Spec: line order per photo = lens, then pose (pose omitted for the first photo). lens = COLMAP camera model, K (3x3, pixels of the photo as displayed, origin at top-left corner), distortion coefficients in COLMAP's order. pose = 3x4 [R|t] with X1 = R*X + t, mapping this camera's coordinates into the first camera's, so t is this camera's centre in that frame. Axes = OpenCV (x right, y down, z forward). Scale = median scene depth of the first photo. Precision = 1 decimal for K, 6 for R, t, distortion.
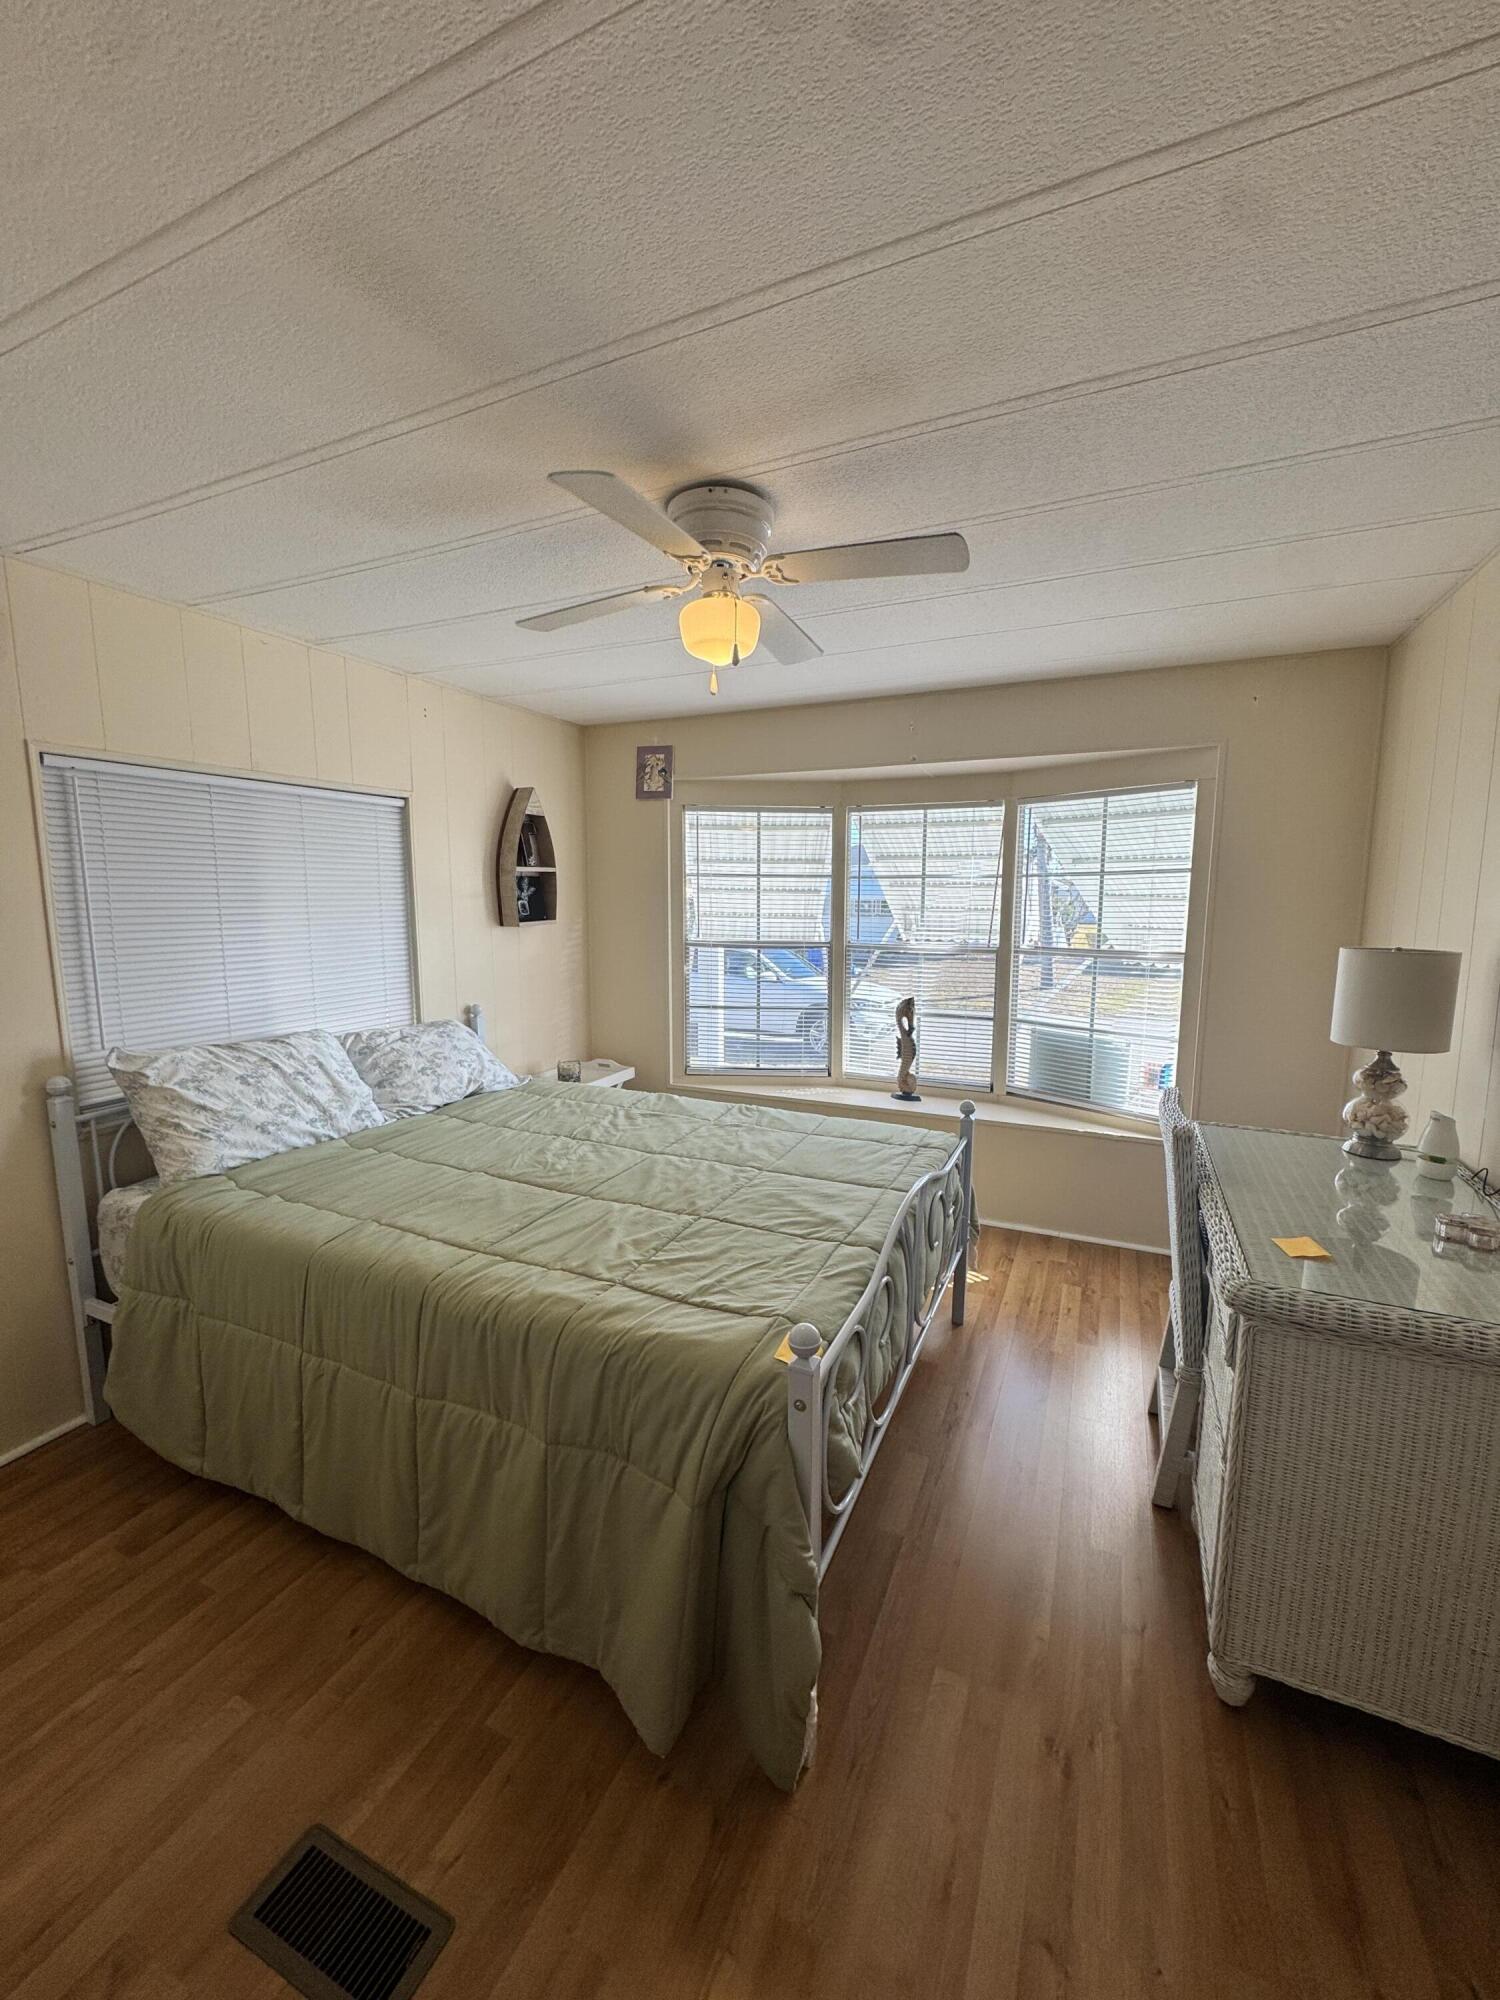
lens RADIAL K [[796.9, 0, 750.0], [0, 796.9, 1000.0], [0, 0, 1]] dist [-0.003621, 0.000560]
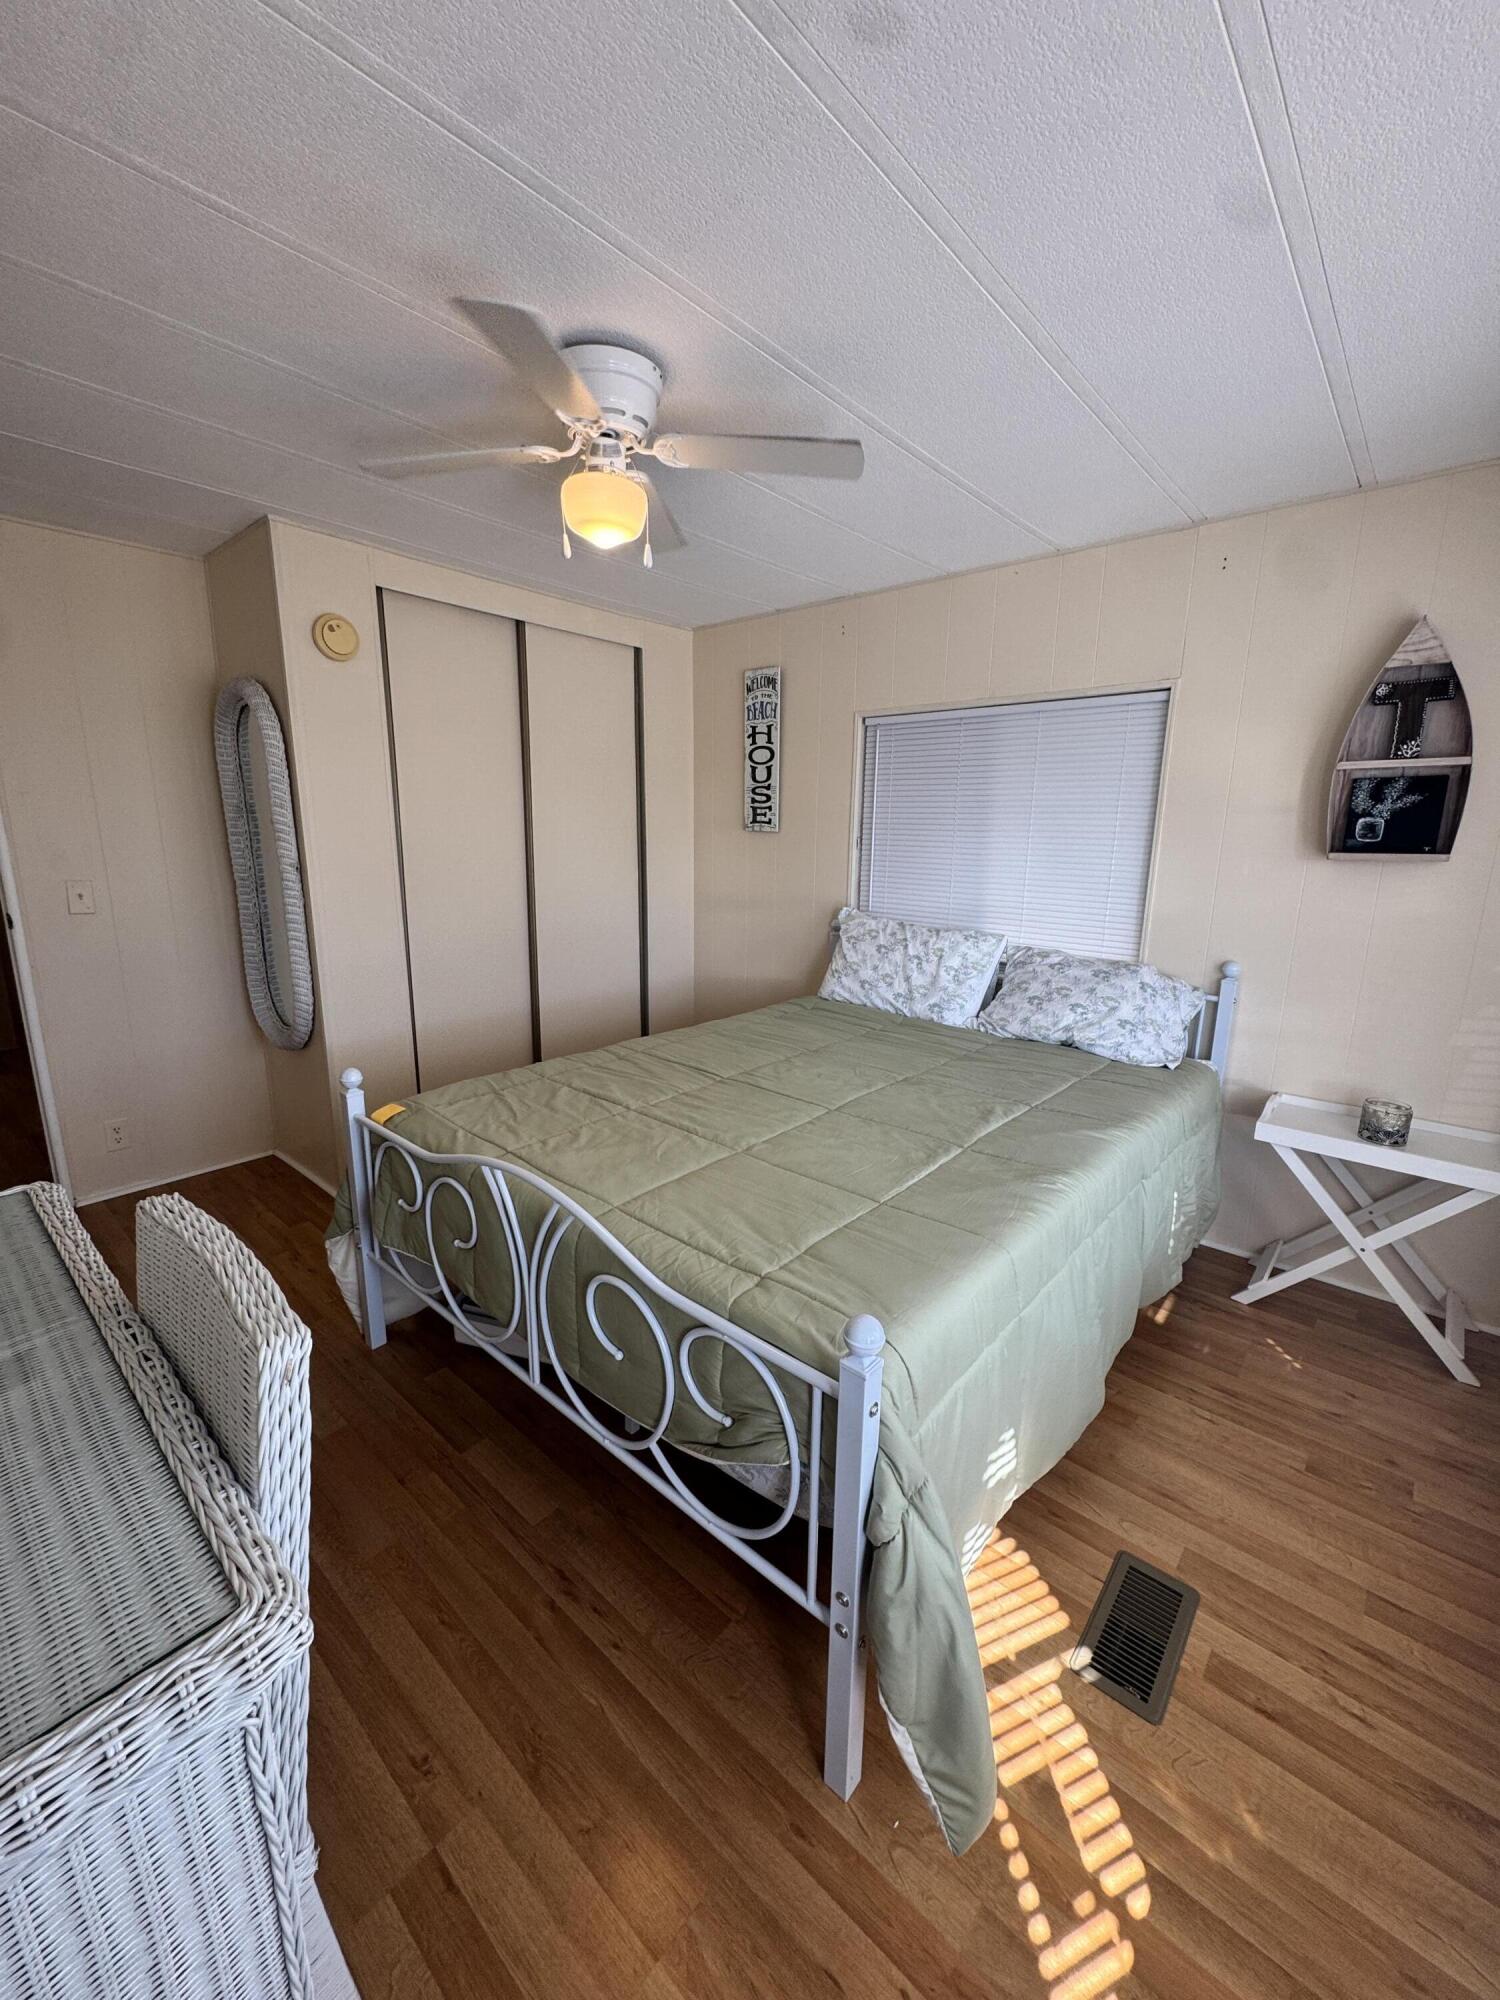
lens RADIAL K [[796.9, 0, 750.0], [0, 796.9, 1000.0], [0, 0, 1]] dist [-0.003621, 0.000560]
pose [[-0.282609, 0.204996, -0.937075, 0.628270], [-0.141528, 0.957295, 0.252102, -0.110866], [0.948737, 0.203868, -0.241528, 1.027724]]
